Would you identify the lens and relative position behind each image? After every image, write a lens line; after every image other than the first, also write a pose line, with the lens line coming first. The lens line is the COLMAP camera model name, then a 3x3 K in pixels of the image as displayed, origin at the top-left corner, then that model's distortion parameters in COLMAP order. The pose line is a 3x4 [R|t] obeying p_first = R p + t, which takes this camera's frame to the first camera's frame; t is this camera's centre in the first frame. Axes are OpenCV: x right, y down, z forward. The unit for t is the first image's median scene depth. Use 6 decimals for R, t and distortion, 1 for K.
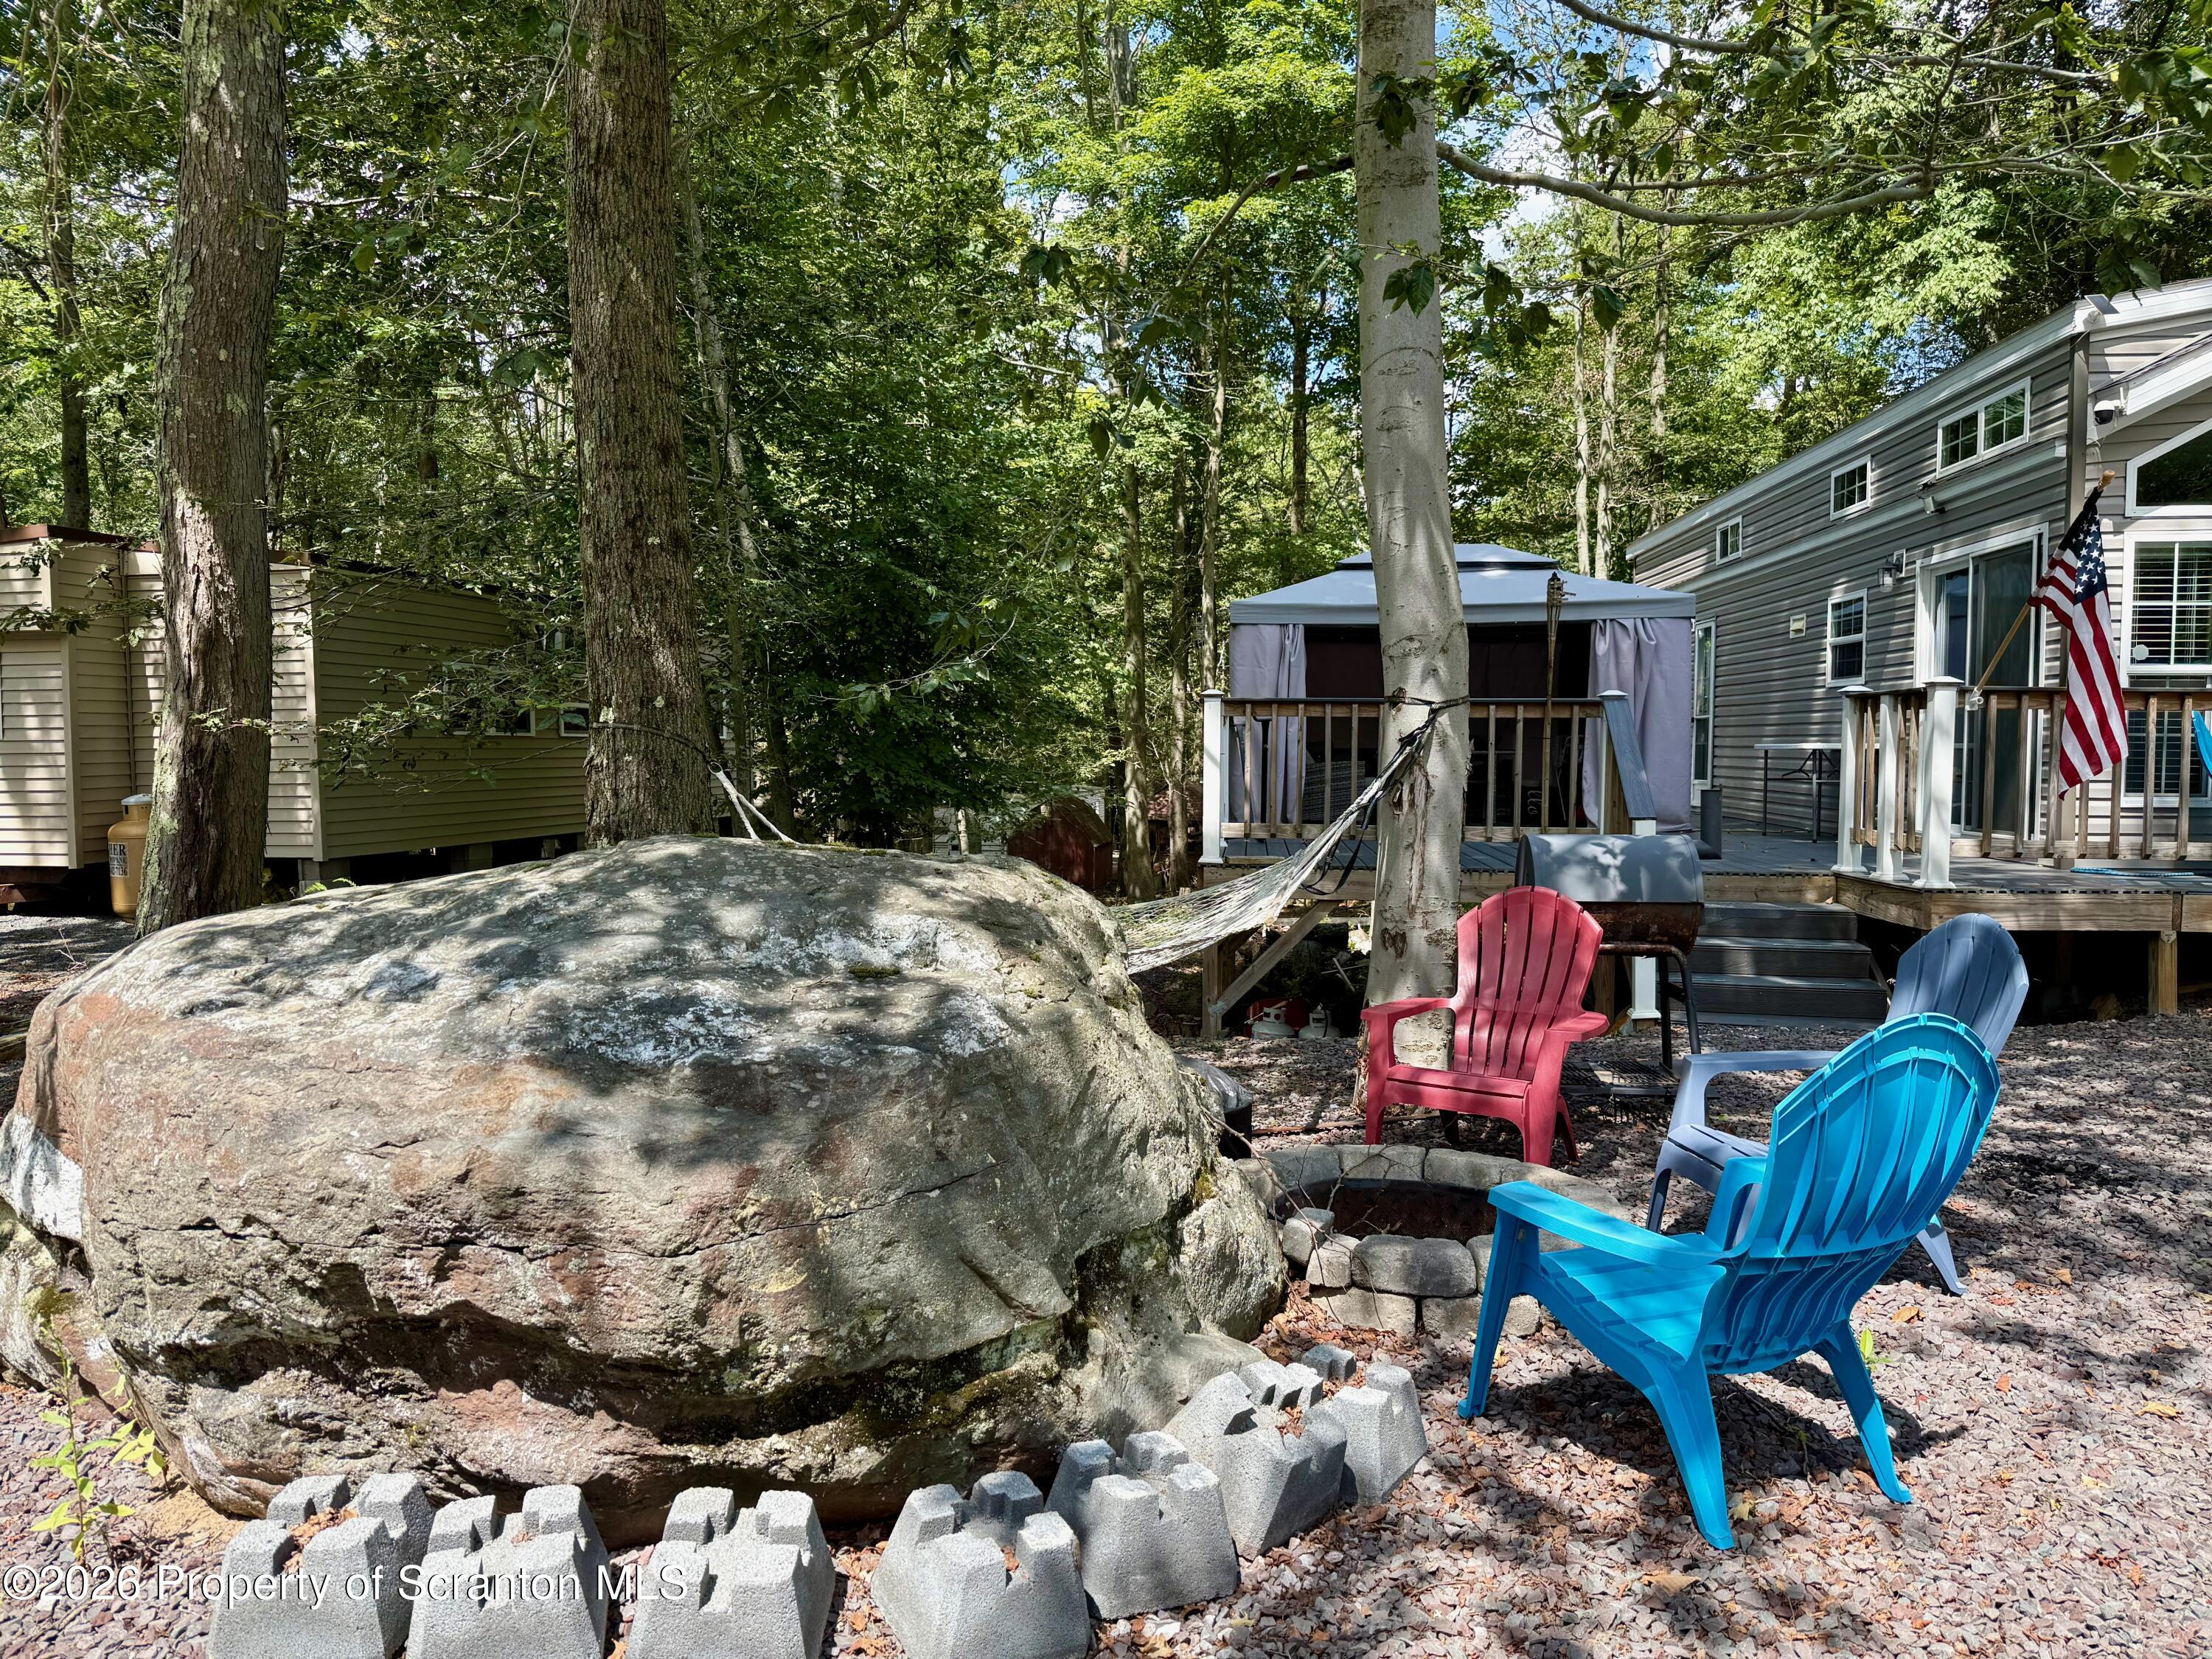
lens RADIAL K [[1548.1, 0, 1102.3], [0, 1548.1, 823.3], [0, 0, 1]] dist [0.102561, -0.149397]
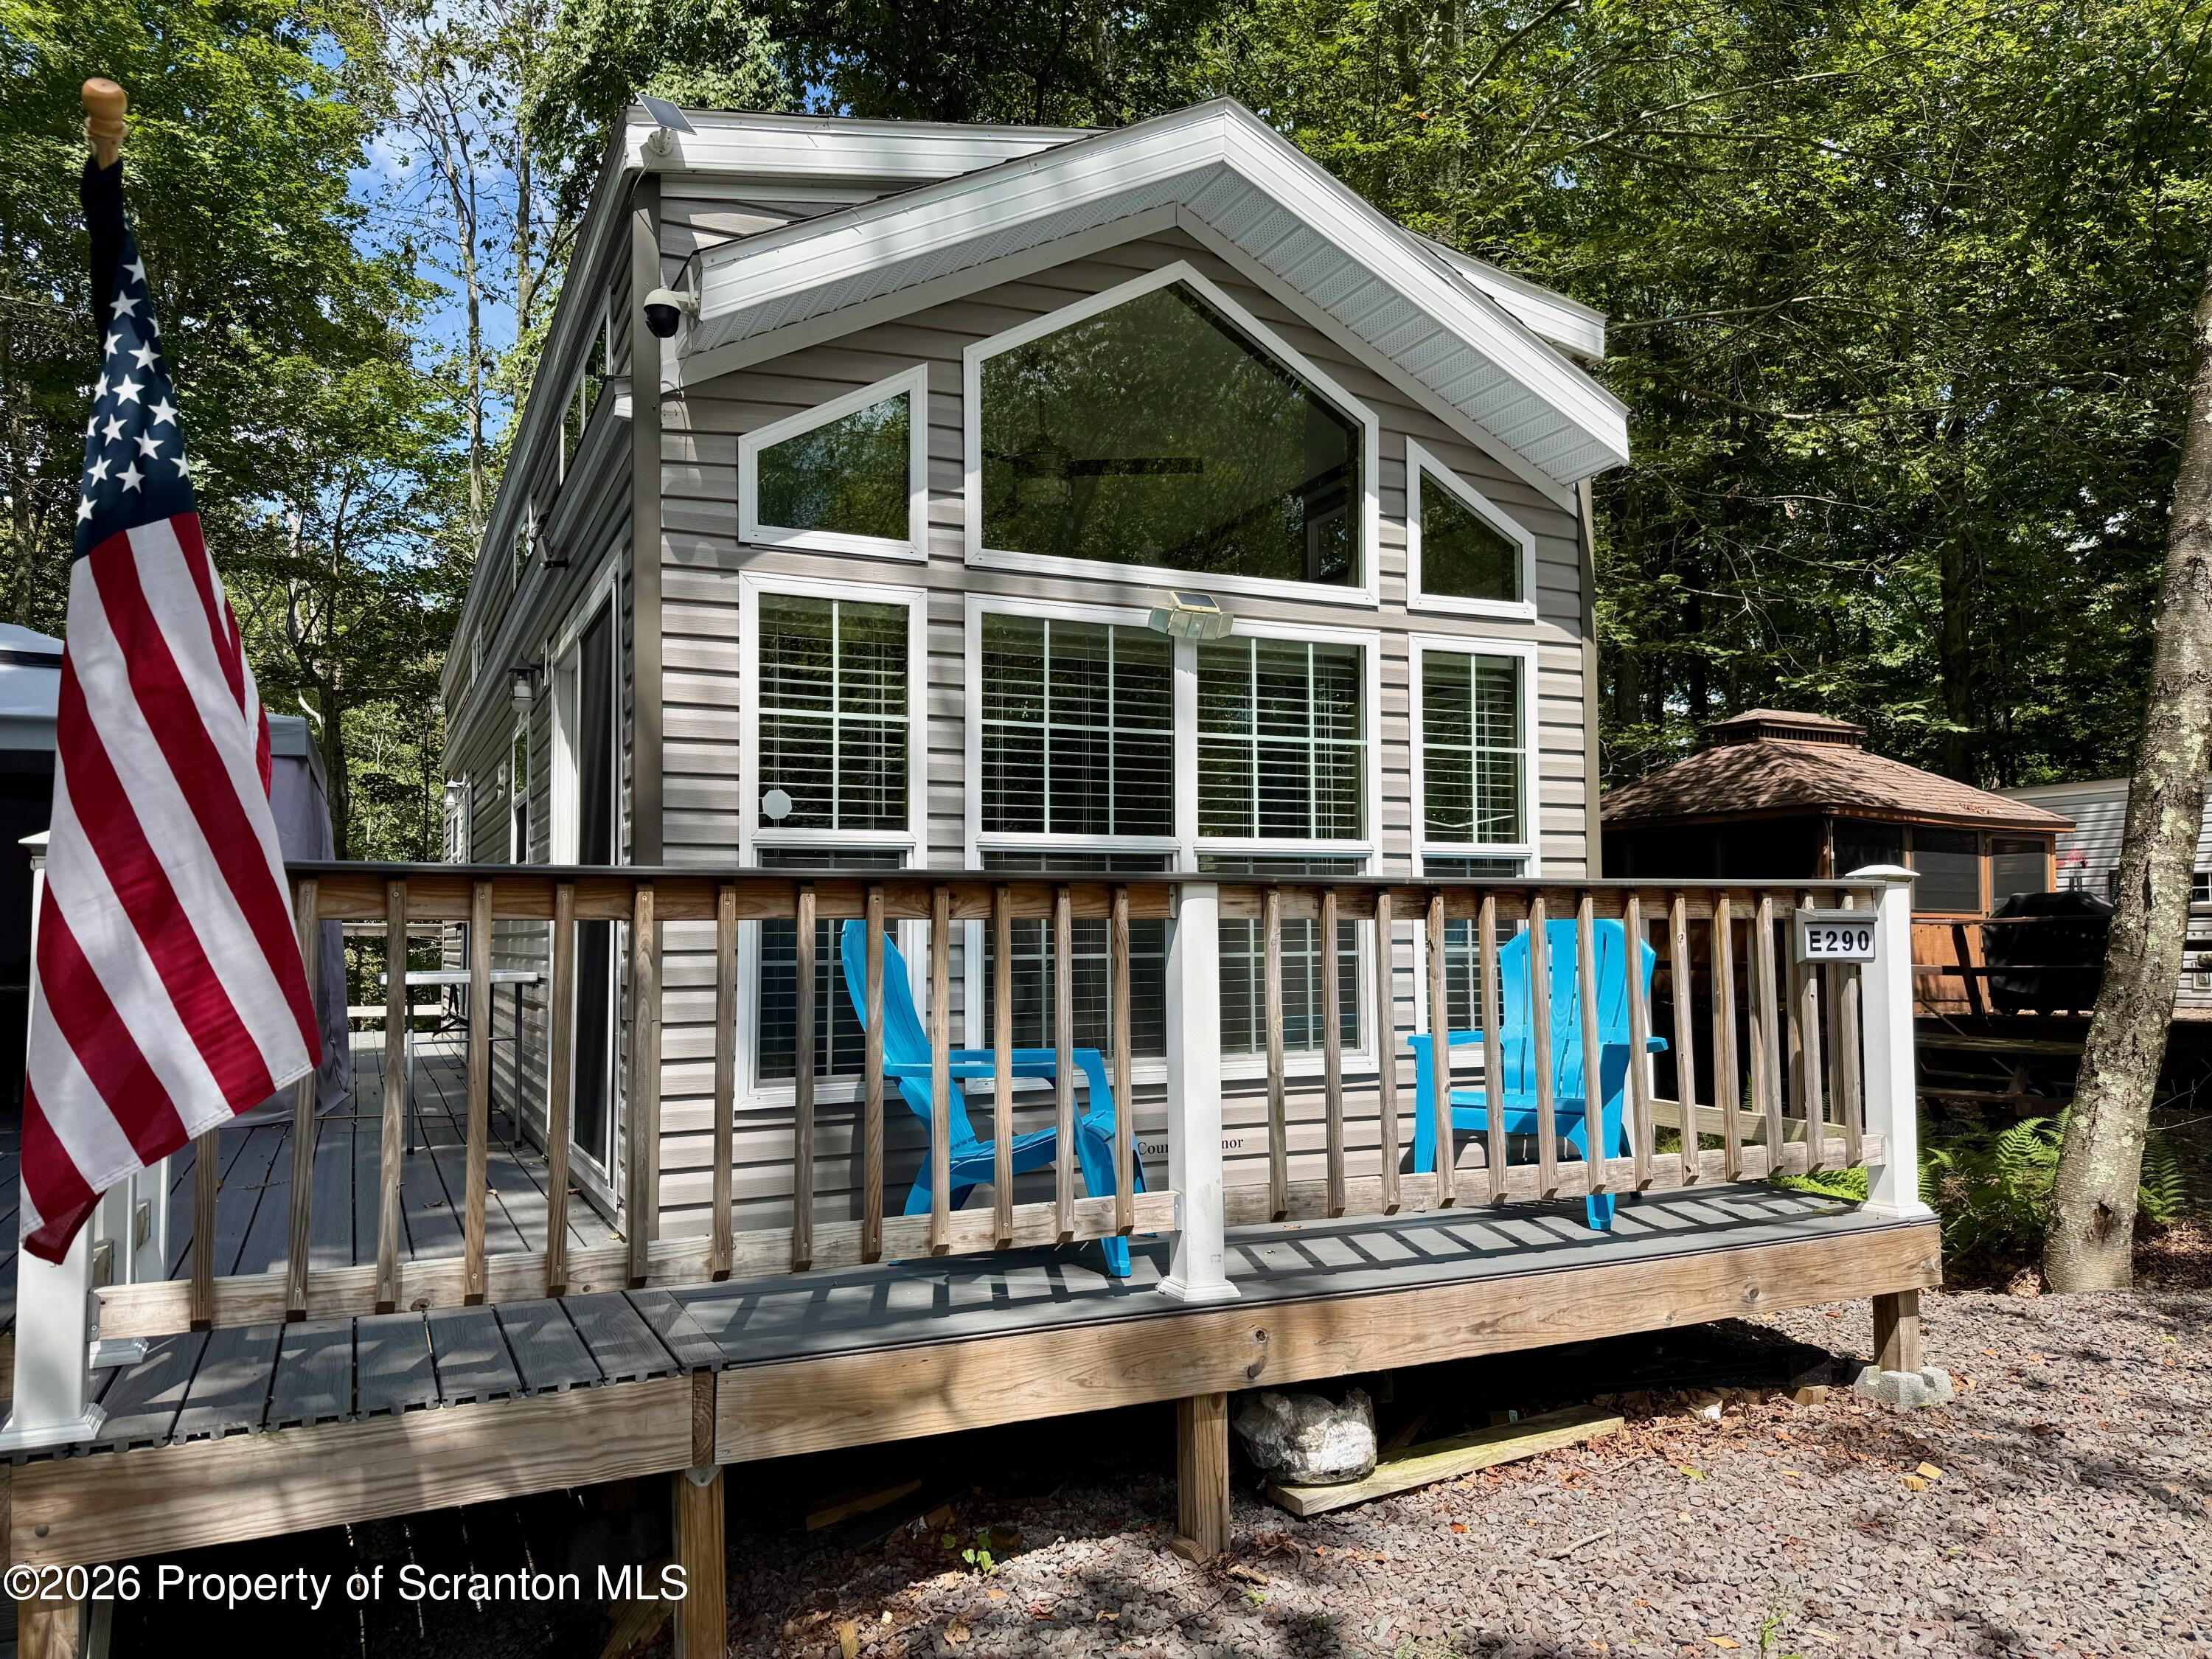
lens RADIAL K [[1548.1, 0, 1102.3], [0, 1548.1, 823.3], [0, 0, 1]] dist [0.102561, -0.149397]
pose [[0.853888, 0.028002, 0.519703, 0.677779], [0.037898, 0.992556, -0.115746, -0.054361], [-0.519075, 0.118530, 0.846470, 0.714309]]
